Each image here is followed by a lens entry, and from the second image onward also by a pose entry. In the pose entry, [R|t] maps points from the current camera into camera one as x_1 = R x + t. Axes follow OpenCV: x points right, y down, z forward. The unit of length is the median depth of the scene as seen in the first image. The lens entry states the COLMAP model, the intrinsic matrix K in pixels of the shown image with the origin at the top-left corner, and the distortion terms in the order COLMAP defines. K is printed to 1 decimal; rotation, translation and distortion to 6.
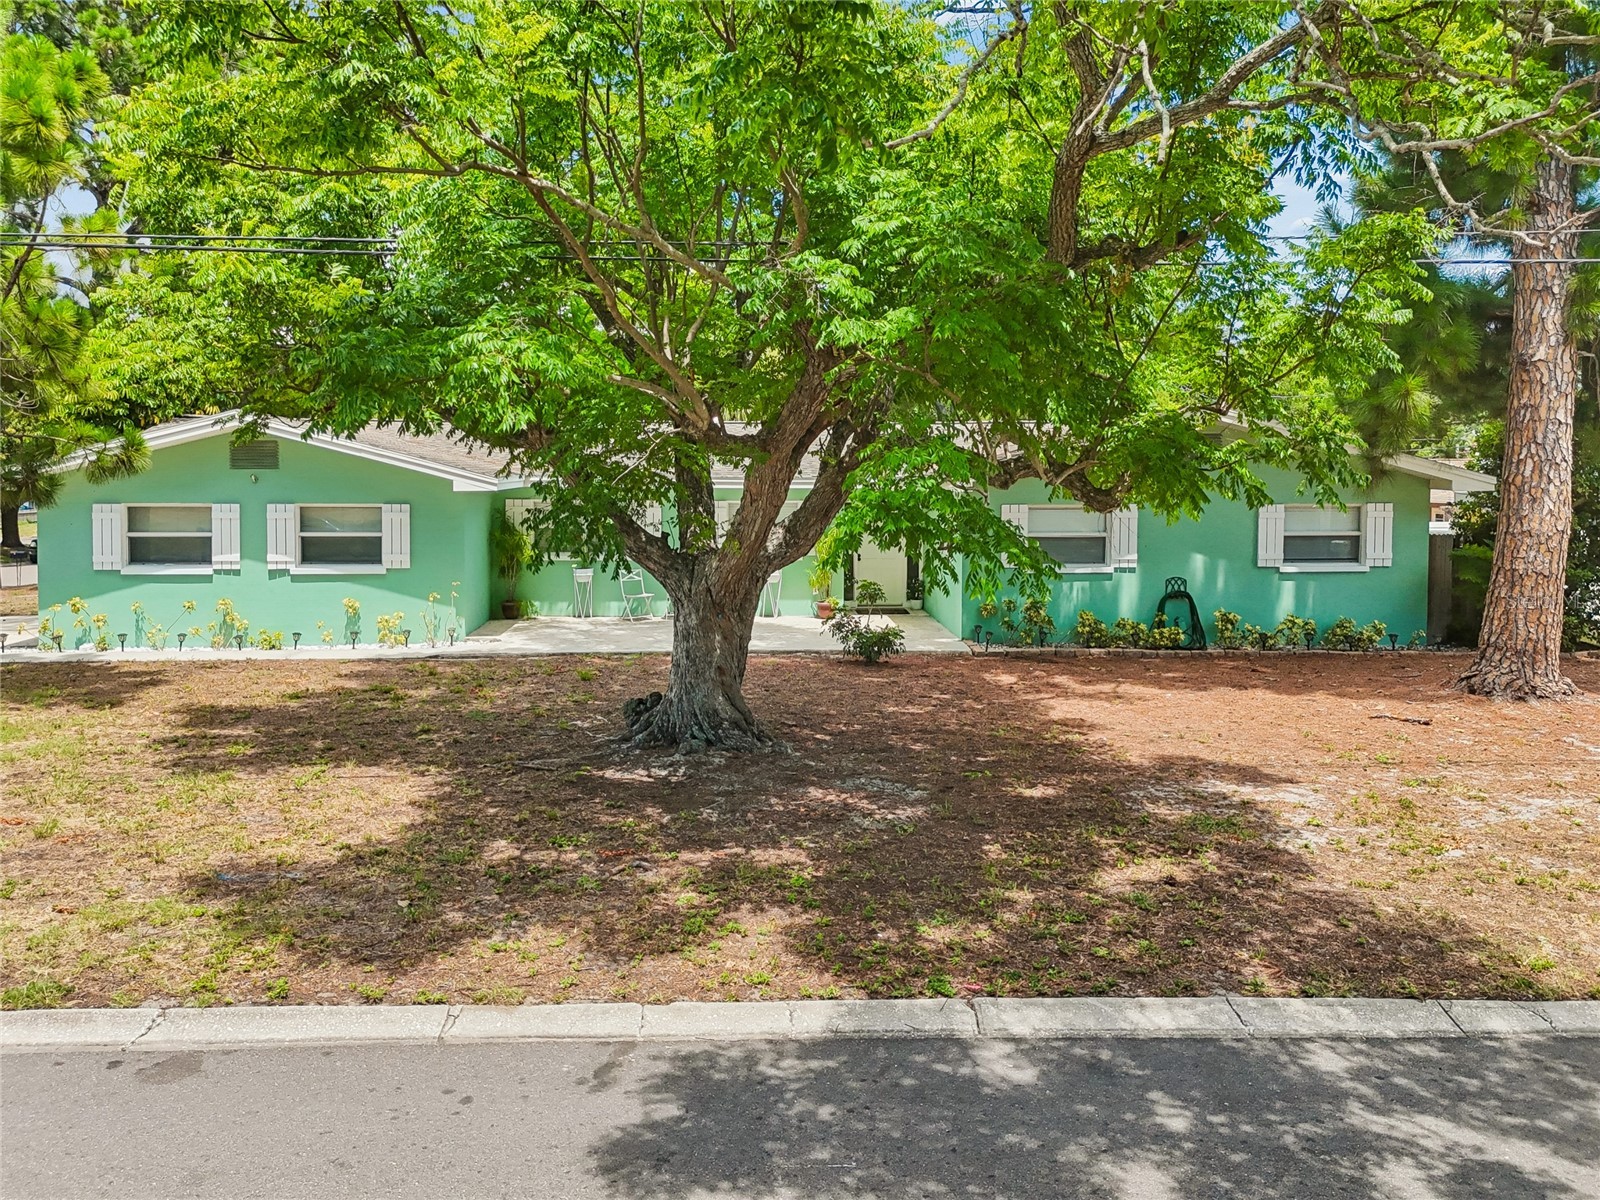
lens RADIAL K [[1133.0, 0, 760.0], [0, 1133.0, 639.1], [0, 0, 1]] dist [0.022537, 0.003673]
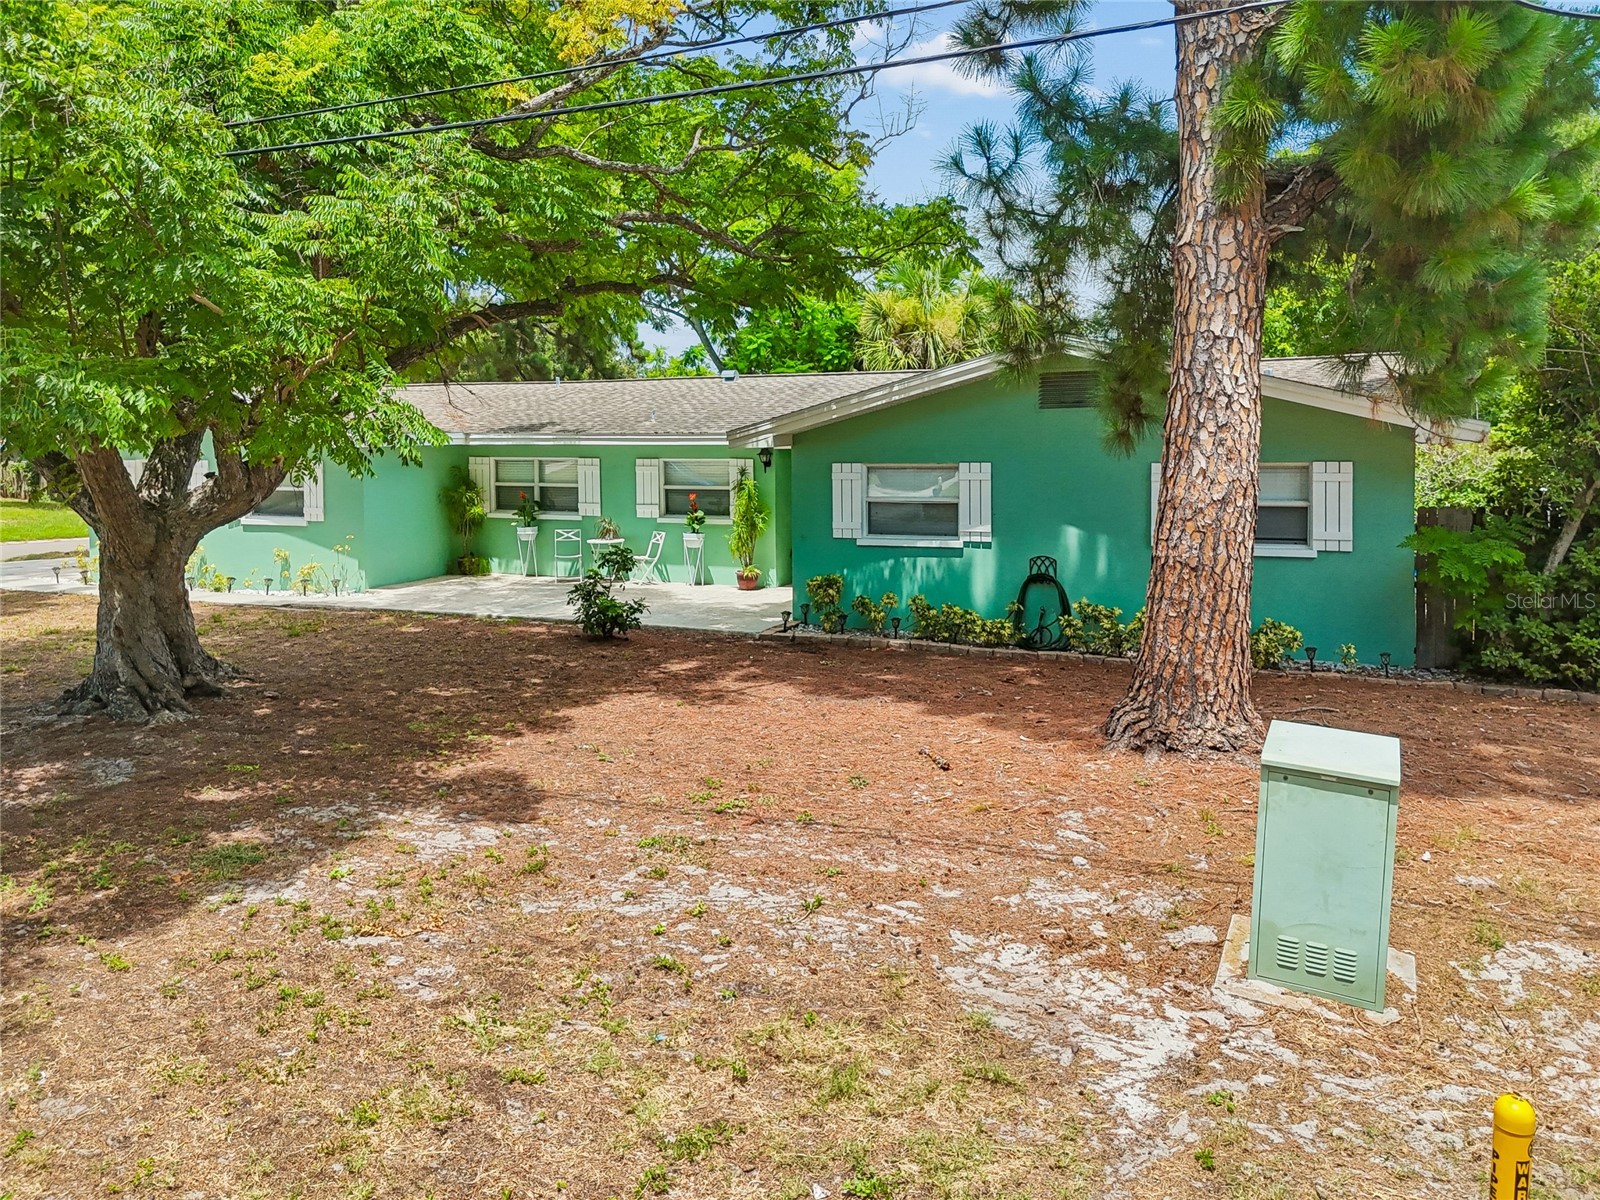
lens RADIAL K [[1133.0, 0, 797.1], [0, 1133.0, 599.2], [0, 0, 1]] dist [0.022537, 0.003673]
pose [[0.913395, 0.051029, -0.403864, 0.740569], [-0.052902, 0.998578, 0.006526, -0.029290], [0.403623, 0.015405, 0.914796, 0.304244]]
